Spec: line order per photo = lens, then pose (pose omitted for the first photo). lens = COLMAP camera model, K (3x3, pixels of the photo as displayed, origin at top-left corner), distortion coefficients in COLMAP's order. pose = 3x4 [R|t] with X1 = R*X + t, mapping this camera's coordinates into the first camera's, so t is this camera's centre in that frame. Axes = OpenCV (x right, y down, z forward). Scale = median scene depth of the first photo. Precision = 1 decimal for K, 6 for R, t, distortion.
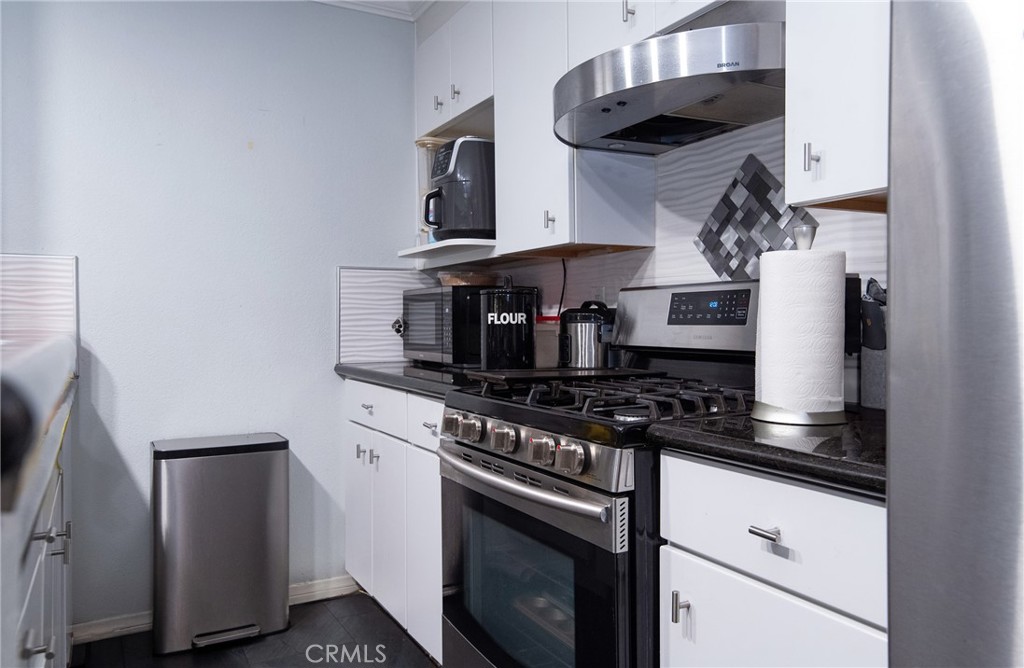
lens RADIAL K [[854.0, 0, 512.0], [0, 854.0, 334.0], [0, 0, 1]] dist [-0.000022, 0.000722]
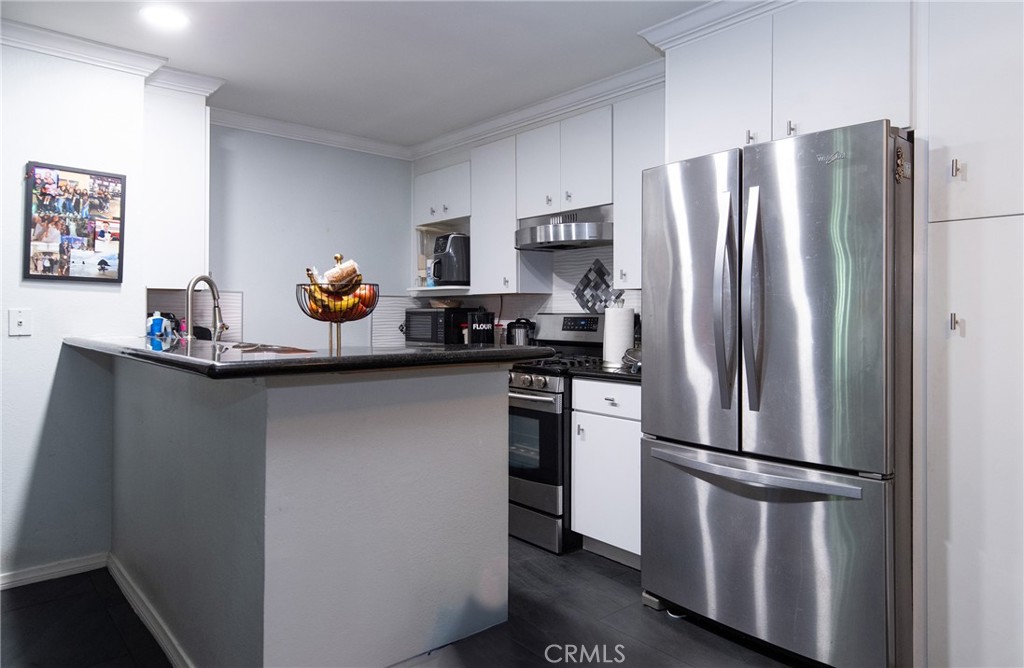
lens RADIAL K [[642.2, 0, 512.0], [0, 642.2, 334.0], [0, 0, 1]] dist [-0.000391, -0.000046]
pose [[0.984930, -0.002129, 0.172940, -0.250970], [0.000079, 0.999930, 0.011856, -0.022731], [-0.172953, -0.011663, 0.984861, -0.684289]]
